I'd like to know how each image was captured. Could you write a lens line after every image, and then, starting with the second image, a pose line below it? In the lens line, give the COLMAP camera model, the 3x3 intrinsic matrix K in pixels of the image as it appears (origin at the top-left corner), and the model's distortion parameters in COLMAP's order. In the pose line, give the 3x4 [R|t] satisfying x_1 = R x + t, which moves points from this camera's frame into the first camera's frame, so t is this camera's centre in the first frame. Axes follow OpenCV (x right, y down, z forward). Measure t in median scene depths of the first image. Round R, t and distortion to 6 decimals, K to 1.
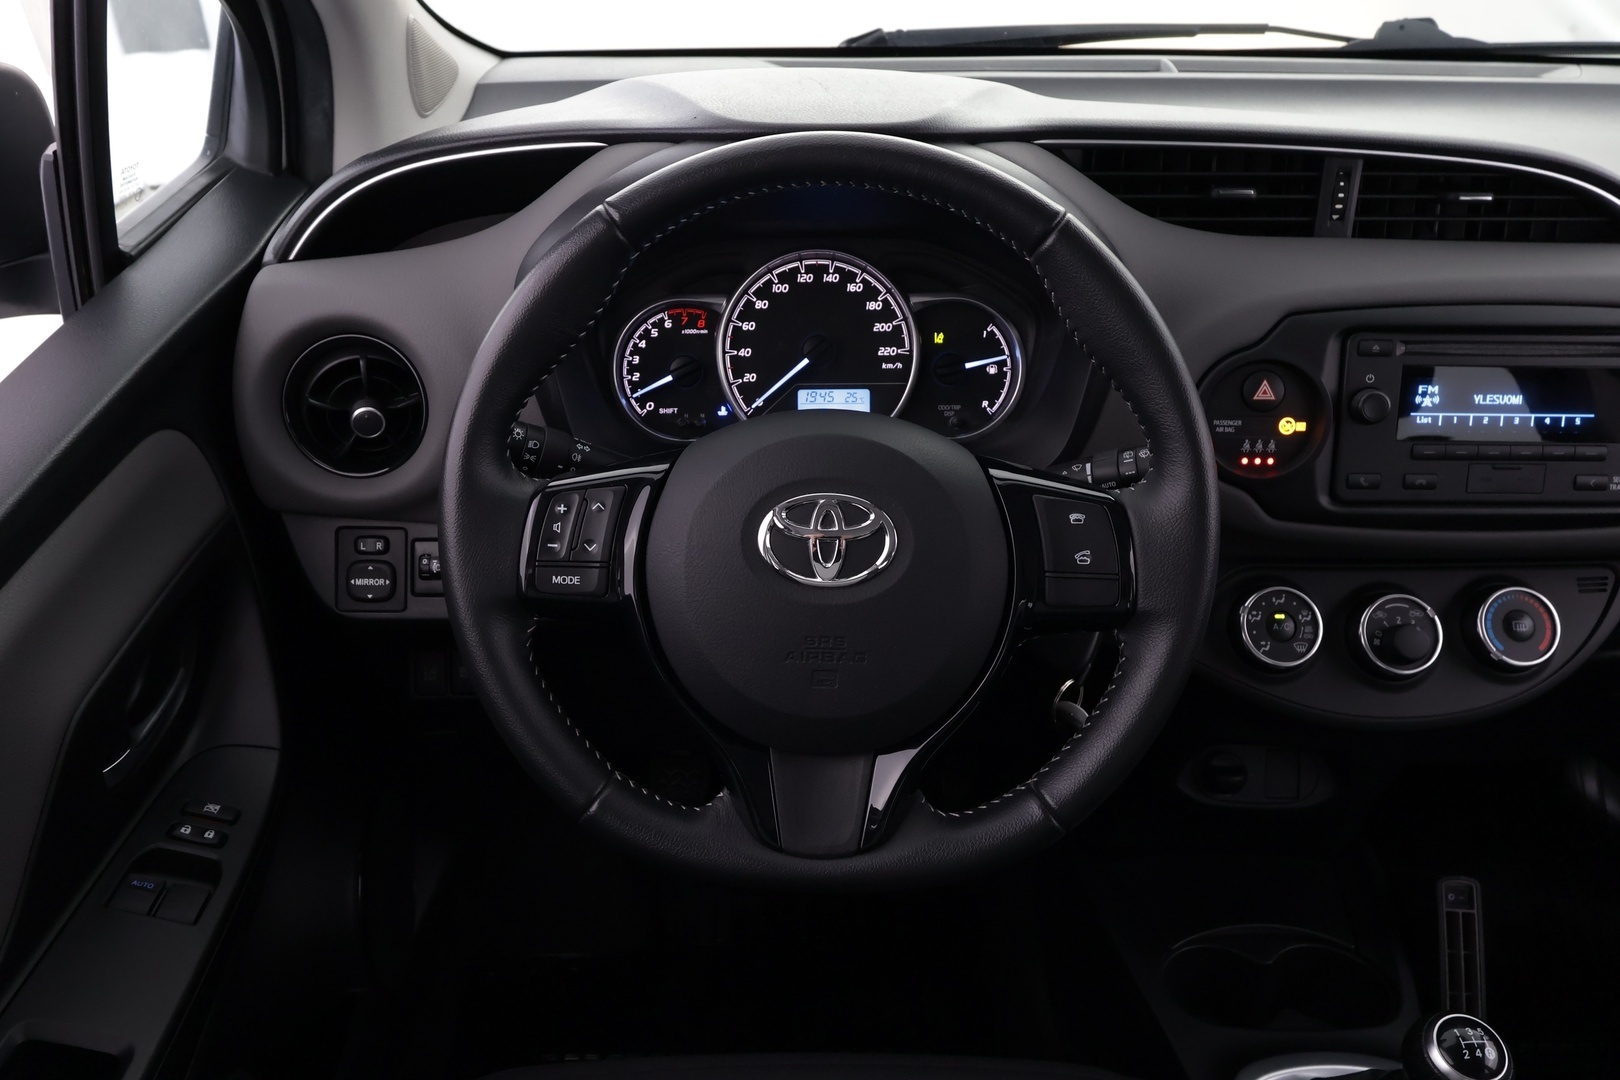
lens RADIAL K [[1274.3, 0, 802.6], [0, 1274.3, 540.9], [0, 0, 1]] dist [-0.007799, 0.016514]
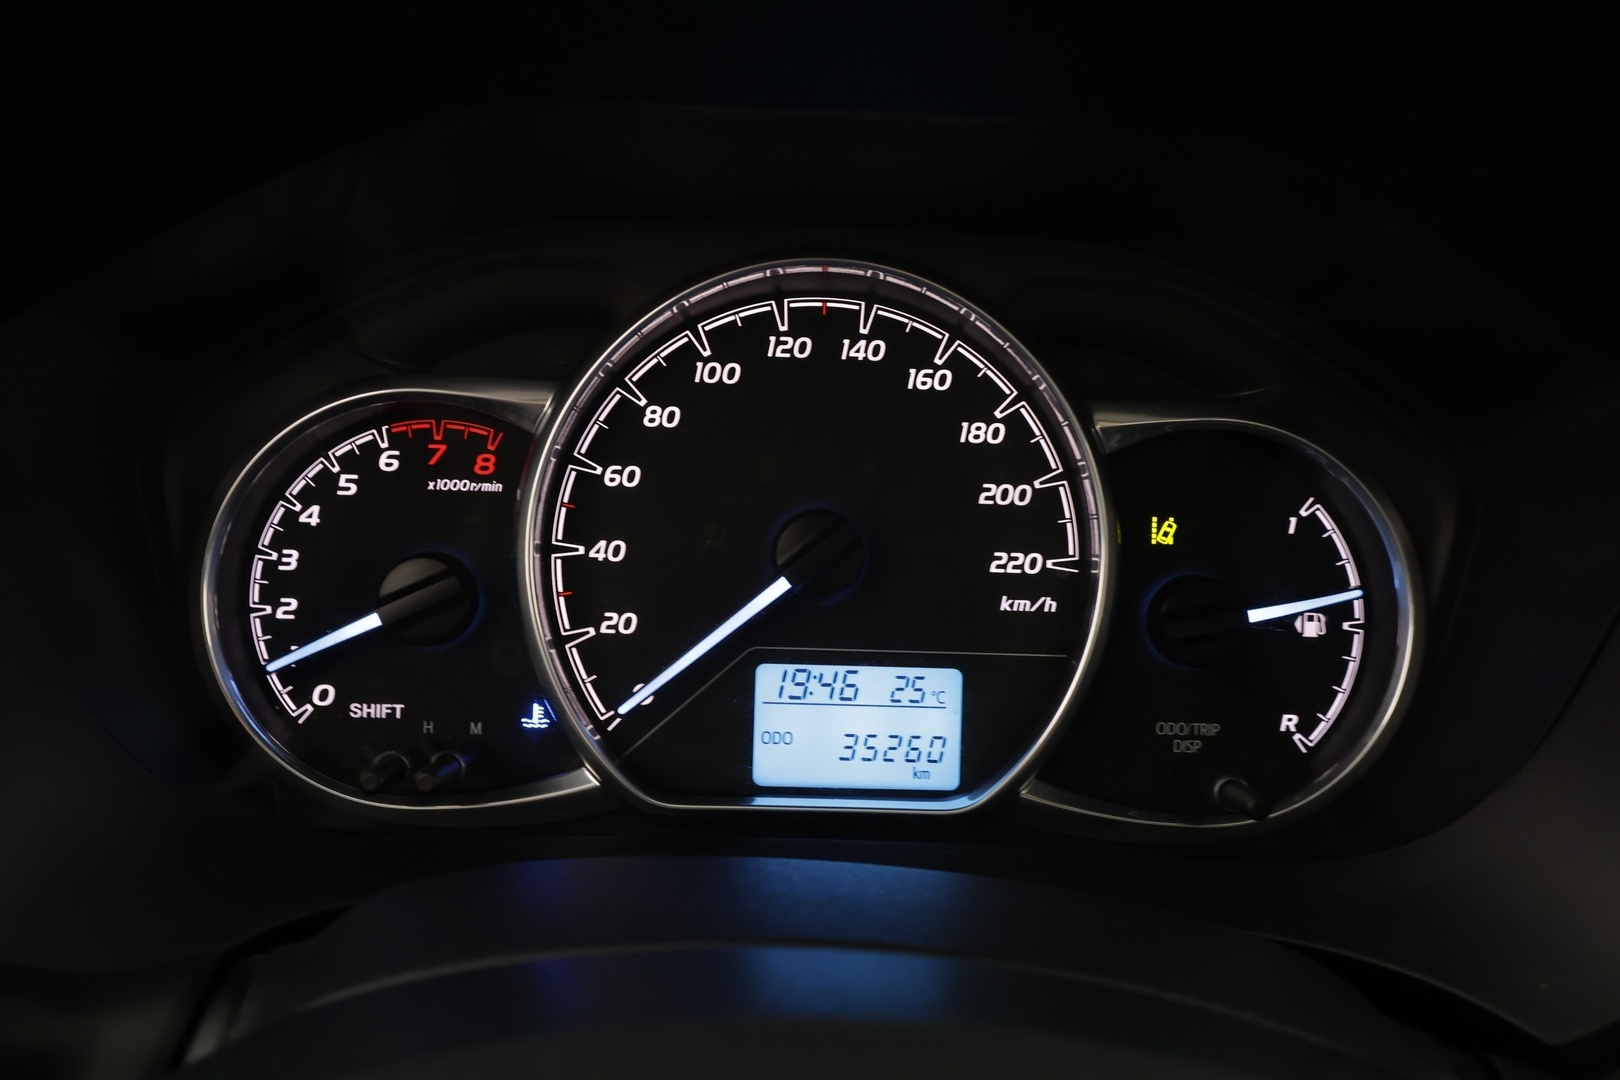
lens RADIAL K [[1274.3, 0, 804.2], [0, 1274.3, 554.8], [0, 0, 1]] dist [-0.007799, 0.016514]
pose [[0.999128, 0.038912, 0.015137, 0.003130], [-0.037151, 0.993988, -0.102997, -0.118427], [-0.019054, 0.102344, 0.994567, 0.685031]]
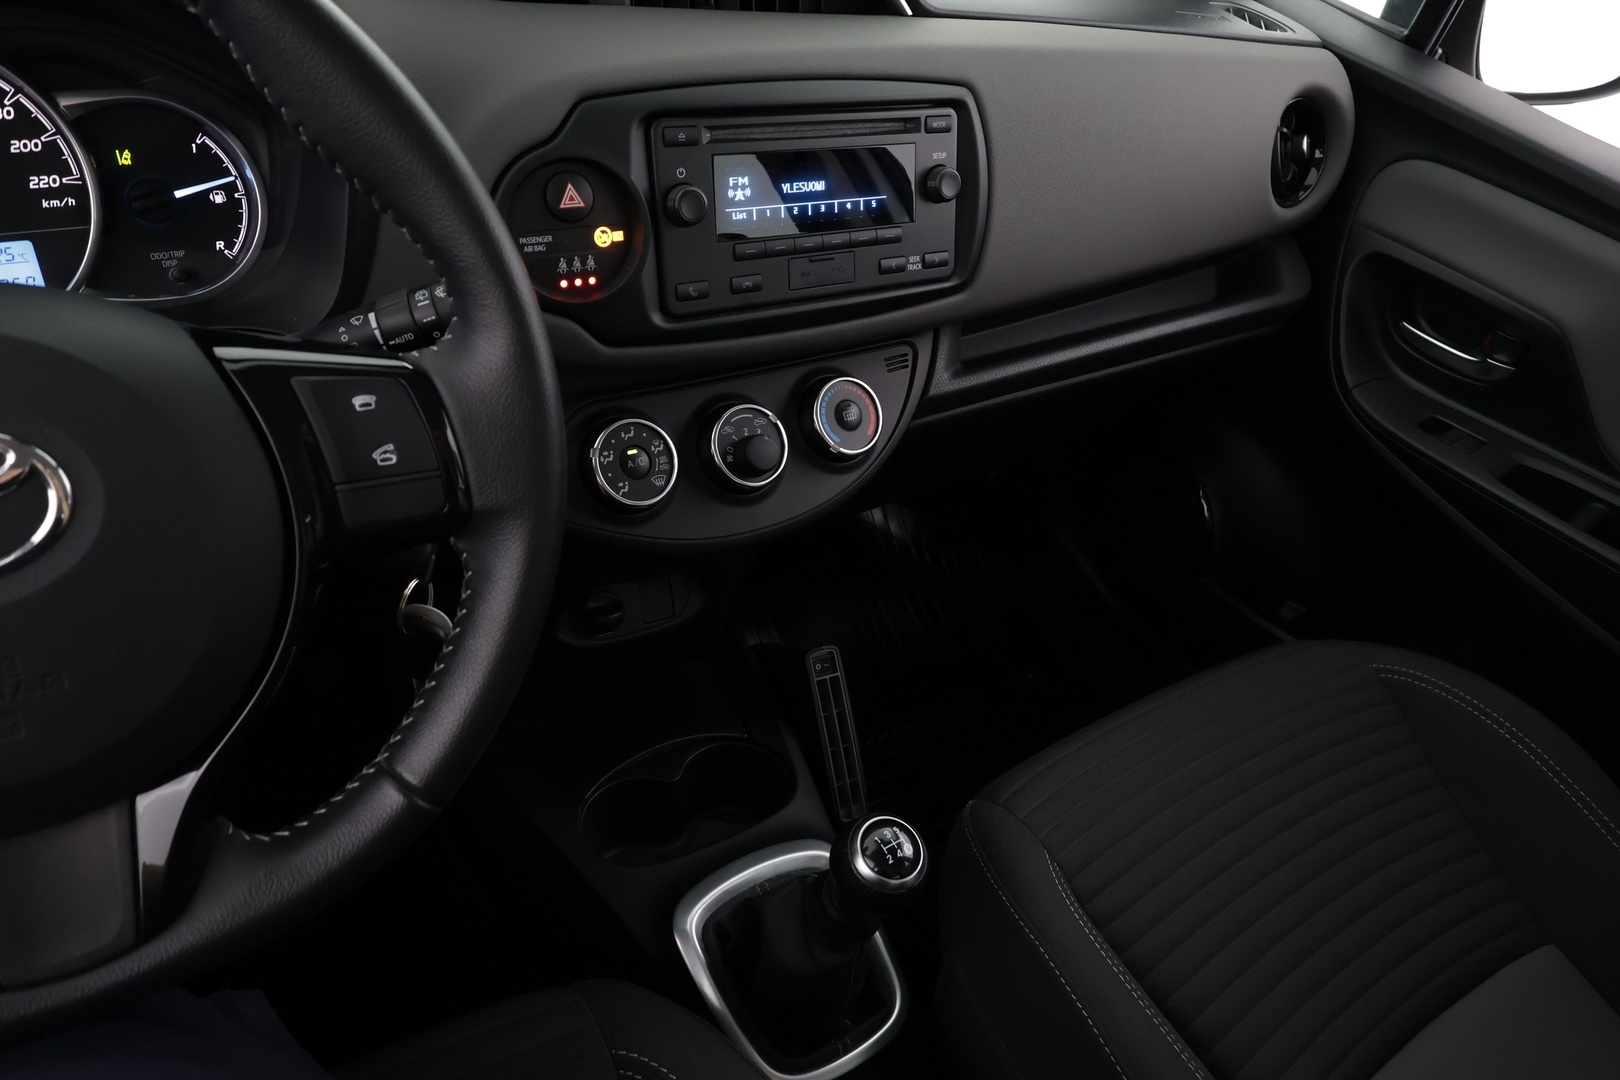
lens RADIAL K [[1082.9, 0, 804.3], [0, 1082.9, 537.3], [0, 0, 1]] dist [0.006749, 0.000703]
pose [[0.839863, -0.233164, 0.490168, 0.082721], [0.144686, 0.966532, 0.211854, -0.027735], [-0.523160, -0.107008, 0.845490, 0.270034]]
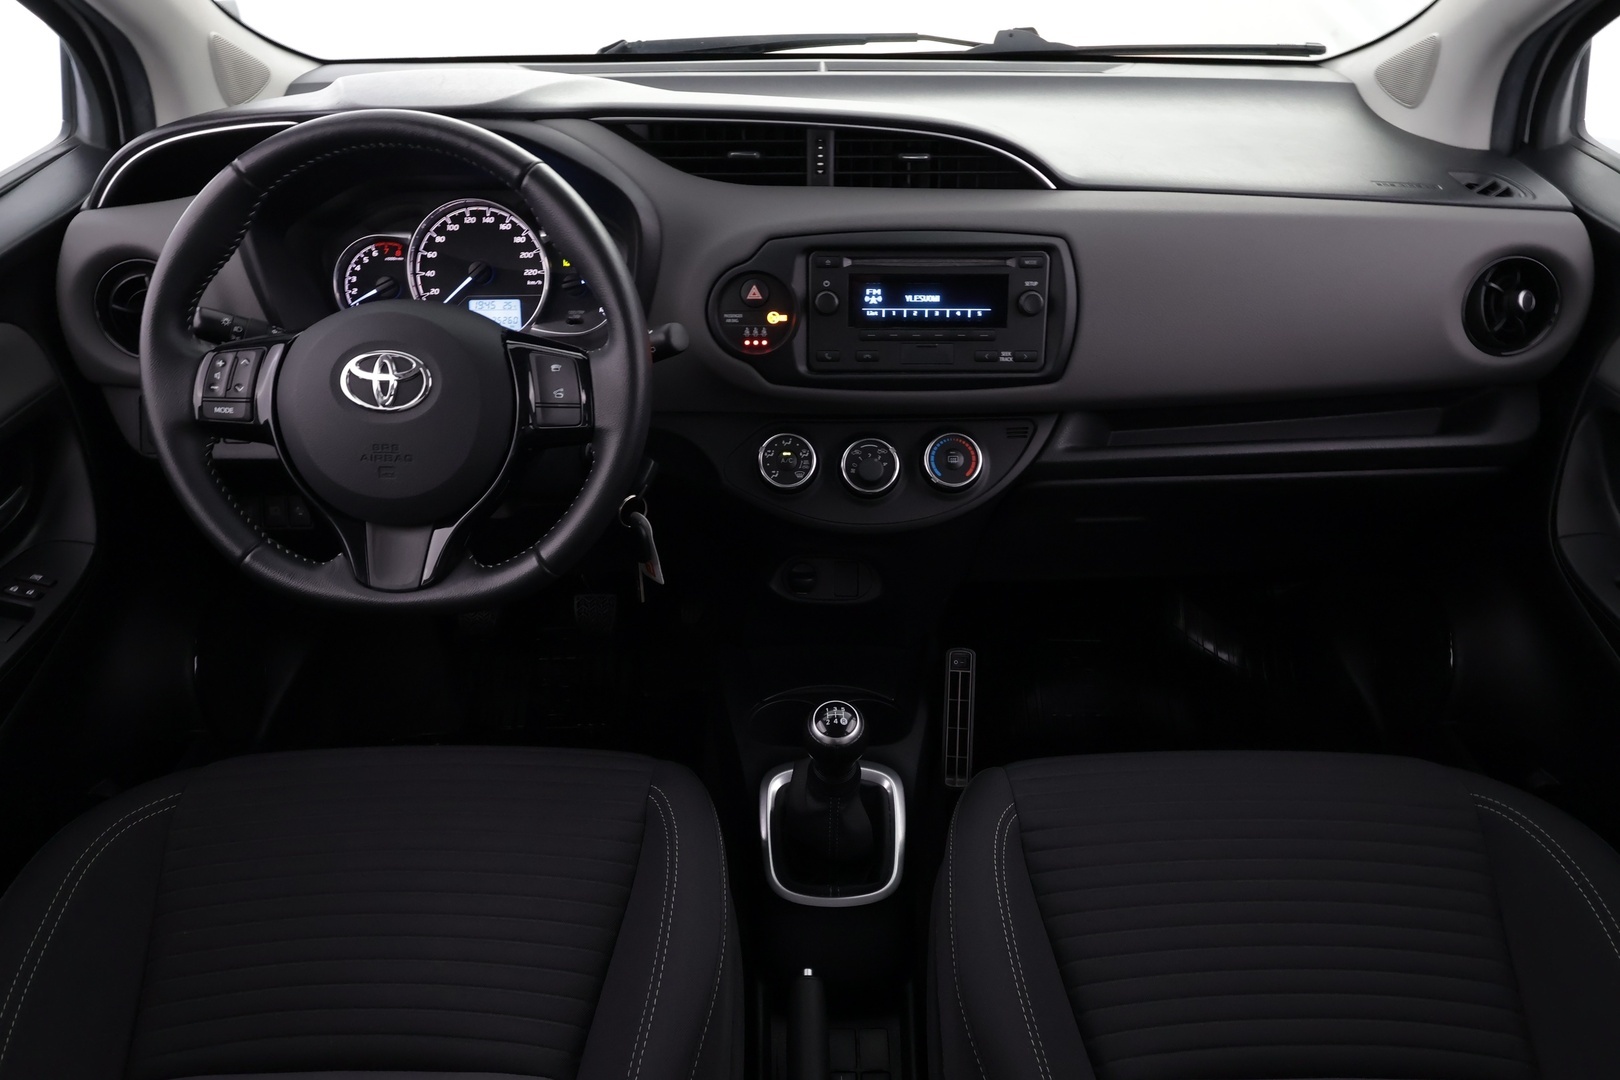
lens RADIAL K [[1082.9, 0, 798.5], [0, 1082.9, 539.0], [0, 0, 1]] dist [0.006749, 0.000703]
pose [[0.999849, -0.002610, -0.017195, 0.404442], [0.003425, 0.998864, 0.047528, 0.096621], [0.017051, -0.047579, 0.998722, -0.227316]]
